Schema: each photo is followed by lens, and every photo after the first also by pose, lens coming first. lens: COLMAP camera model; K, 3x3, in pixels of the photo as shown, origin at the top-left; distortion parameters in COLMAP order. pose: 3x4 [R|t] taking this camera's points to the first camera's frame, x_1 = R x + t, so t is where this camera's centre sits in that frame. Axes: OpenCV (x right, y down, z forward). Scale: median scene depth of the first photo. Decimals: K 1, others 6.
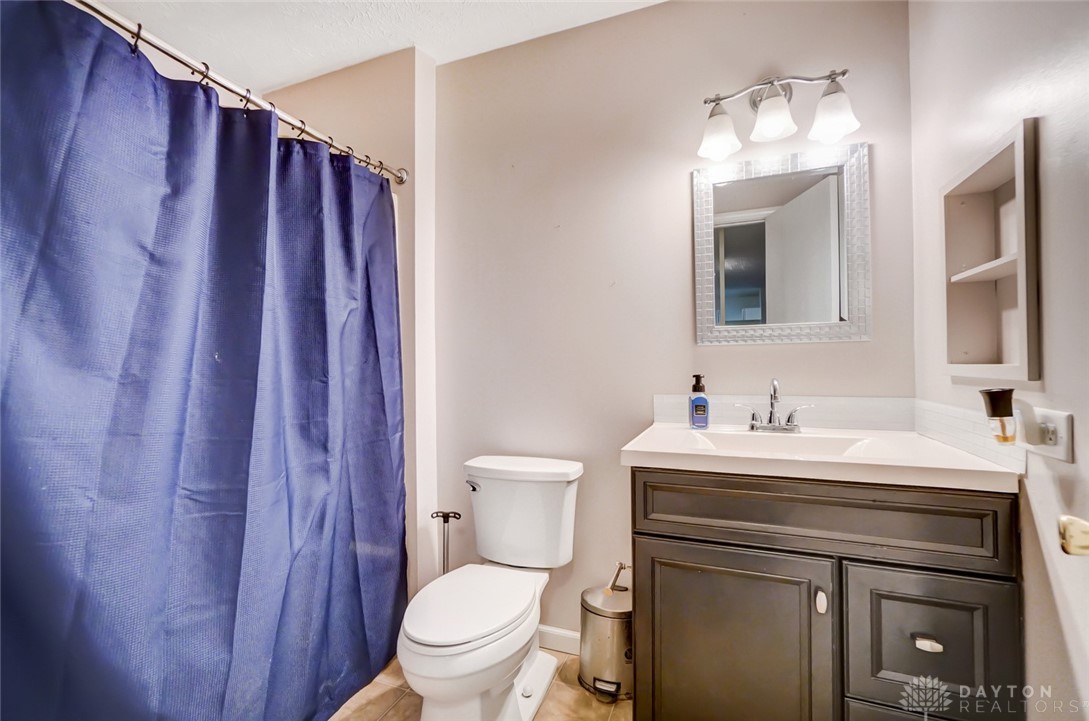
lens RADIAL K [[472.9, 0, 541.1], [0, 472.9, 362.0], [0, 0, 1]] dist [-0.002701, 0.003445]
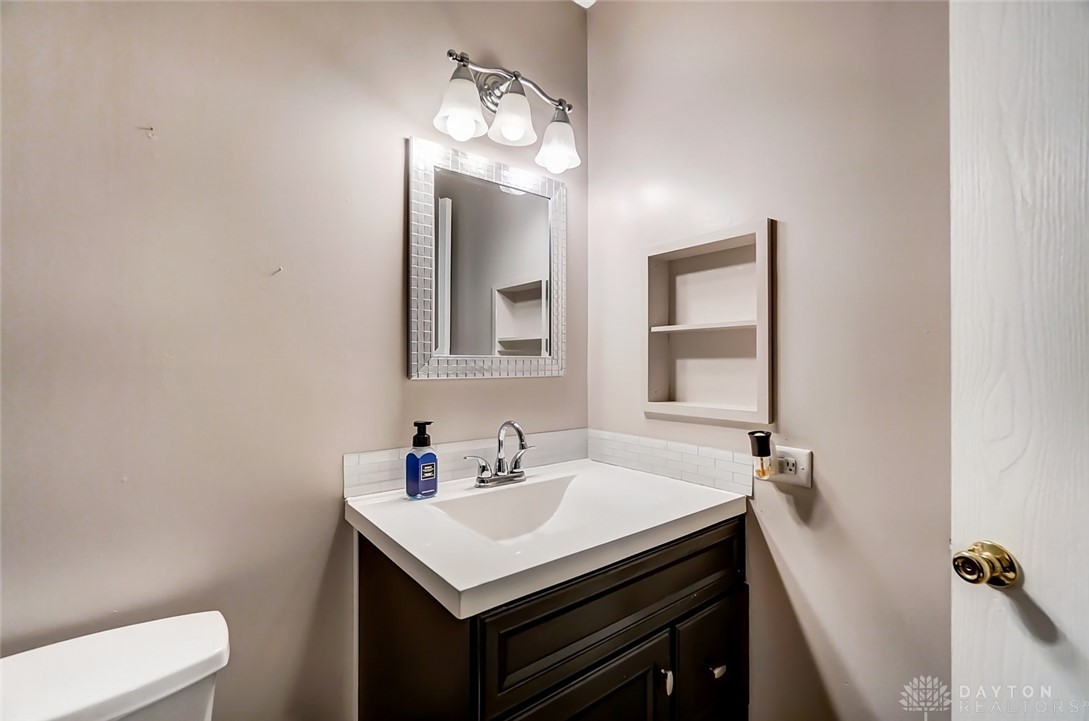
lens RADIAL K [[472.9, 0, 544.3], [0, 472.9, 362.9], [0, 0, 1]] dist [-0.002701, 0.003445]
pose [[0.497347, 0.013900, 0.867440, -0.227236], [-0.009470, 0.999899, -0.010593, -0.064035], [-0.867500, -0.002946, 0.497429, 0.535956]]
